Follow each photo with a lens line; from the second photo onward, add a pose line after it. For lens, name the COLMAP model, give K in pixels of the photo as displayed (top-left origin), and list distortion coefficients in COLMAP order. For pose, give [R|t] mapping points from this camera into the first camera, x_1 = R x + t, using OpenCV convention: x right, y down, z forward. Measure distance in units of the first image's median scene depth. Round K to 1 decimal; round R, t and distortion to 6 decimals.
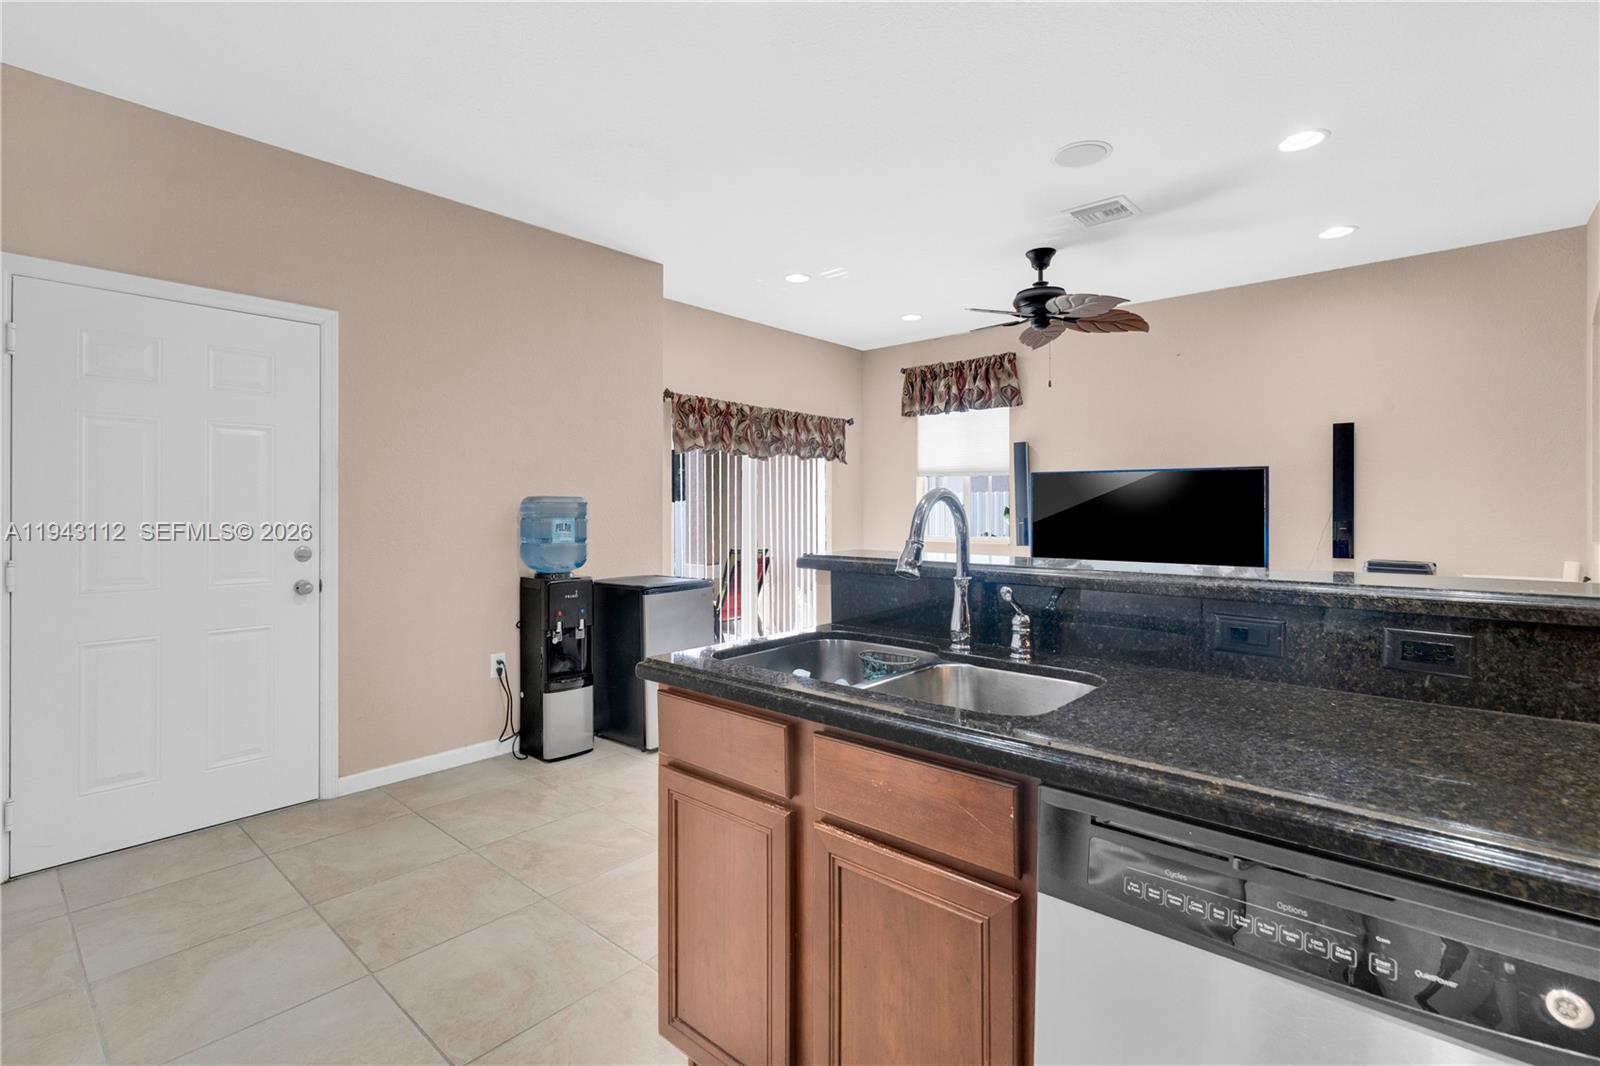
lens RADIAL K [[731.5, 0, 823.4], [0, 731.5, 524.0], [0, 0, 1]] dist [0.000371, 0.000073]
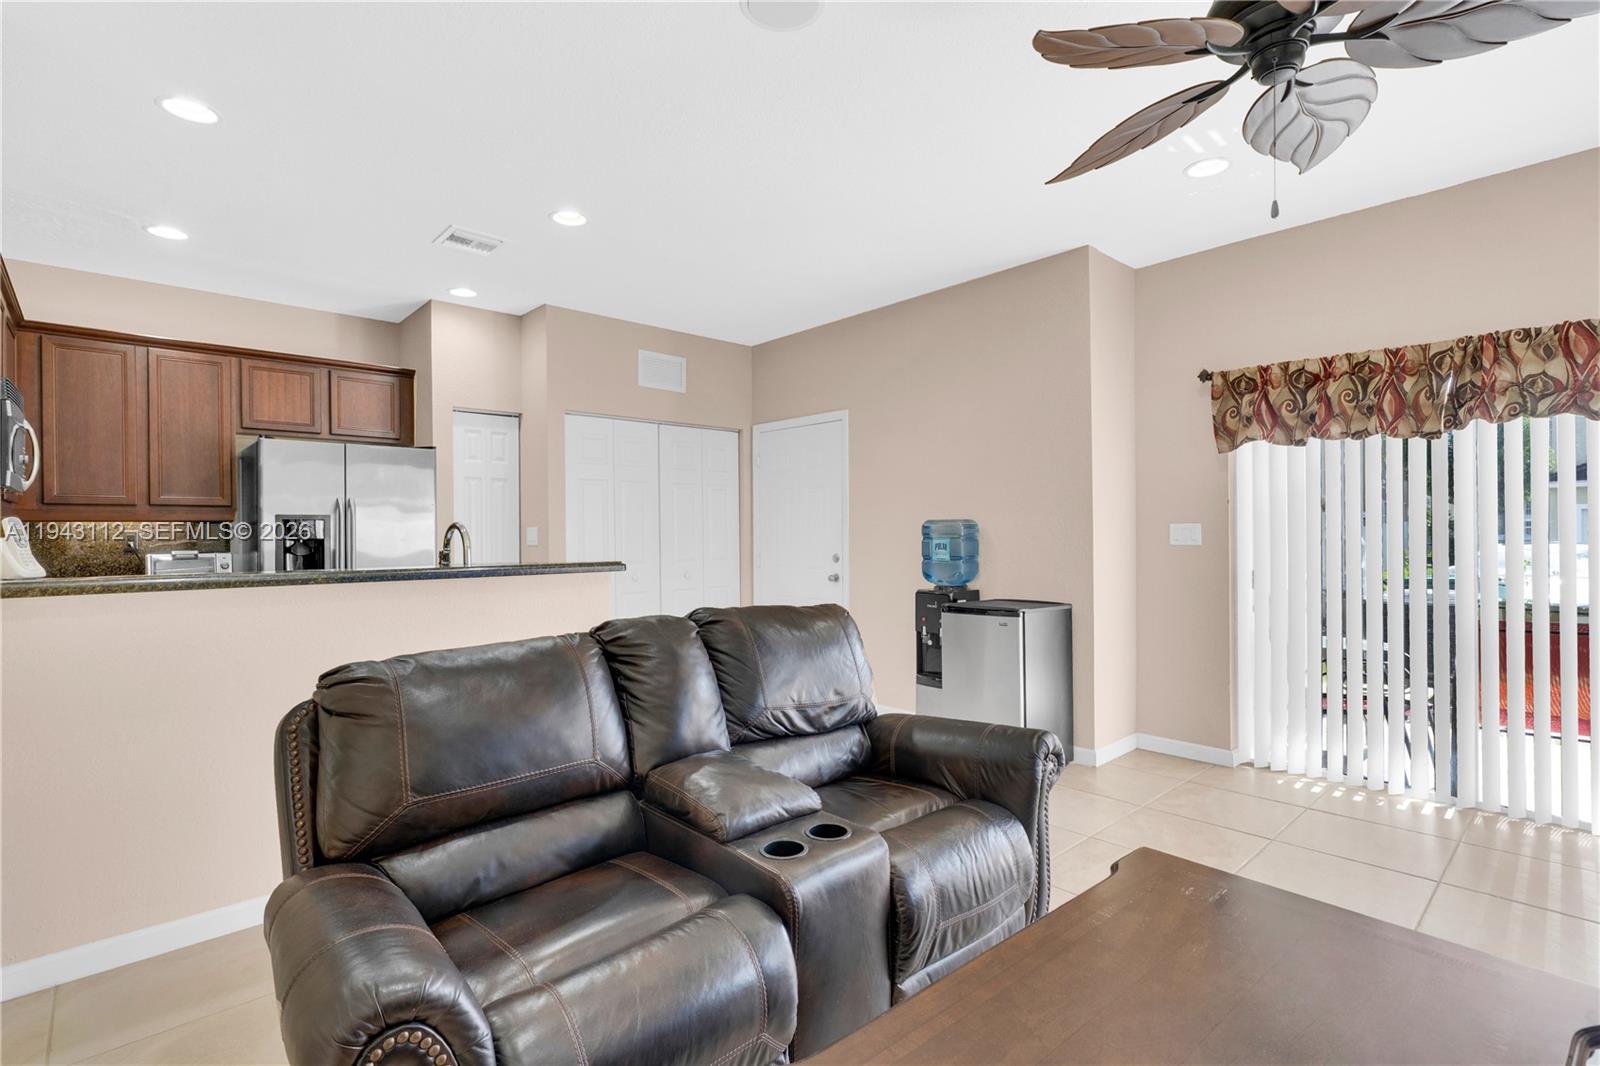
lens RADIAL K [[754.2, 0, 801.9], [0, 754.2, 537.8], [0, 0, 1]] dist [0.001632, 0.000050]
pose [[-0.131269, 0.007961, -0.991315, 0.510177], [-0.014191, 0.999850, 0.009908, -0.010811], [0.991245, 0.015368, -0.131137, 0.570915]]
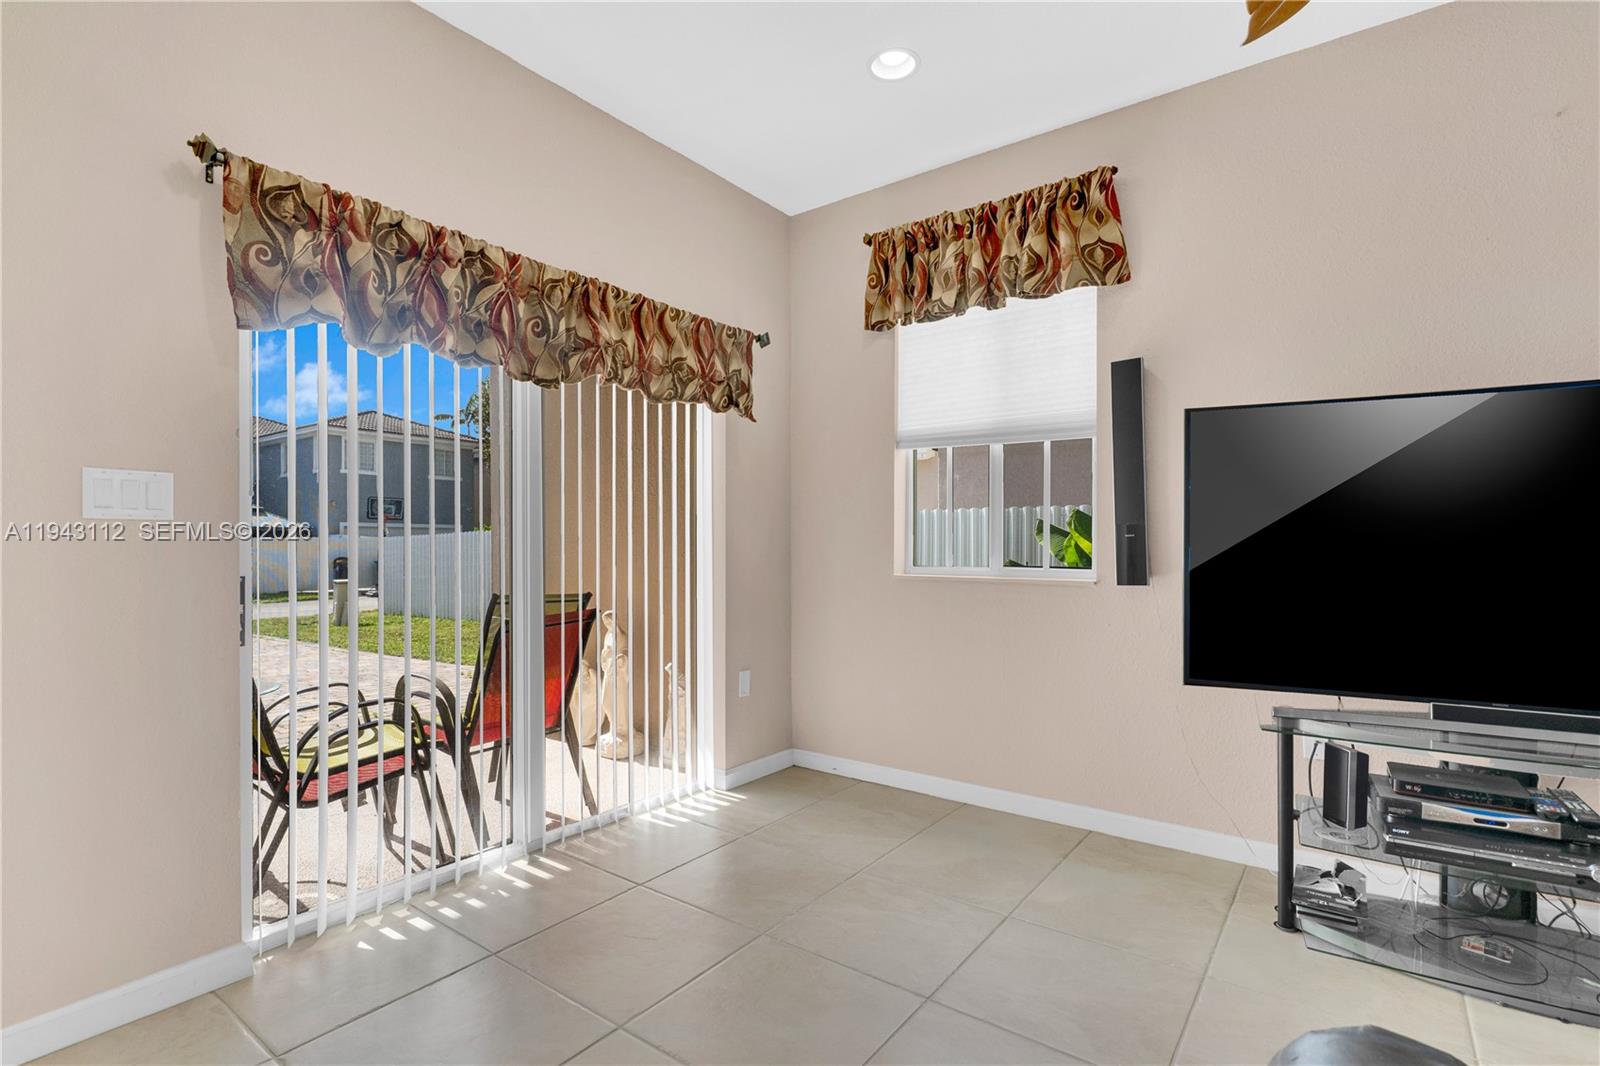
lens RADIAL K [[754.2, 0, 801.9], [0, 754.2, 537.8], [0, 0, 1]] dist [0.001632, 0.000050]
pose [[0.999074, 0.003863, 0.042843, 0.044842], [-0.002632, 0.999583, -0.028753, 0.012065], [-0.042936, 0.028614, 0.998668, 0.524565]]
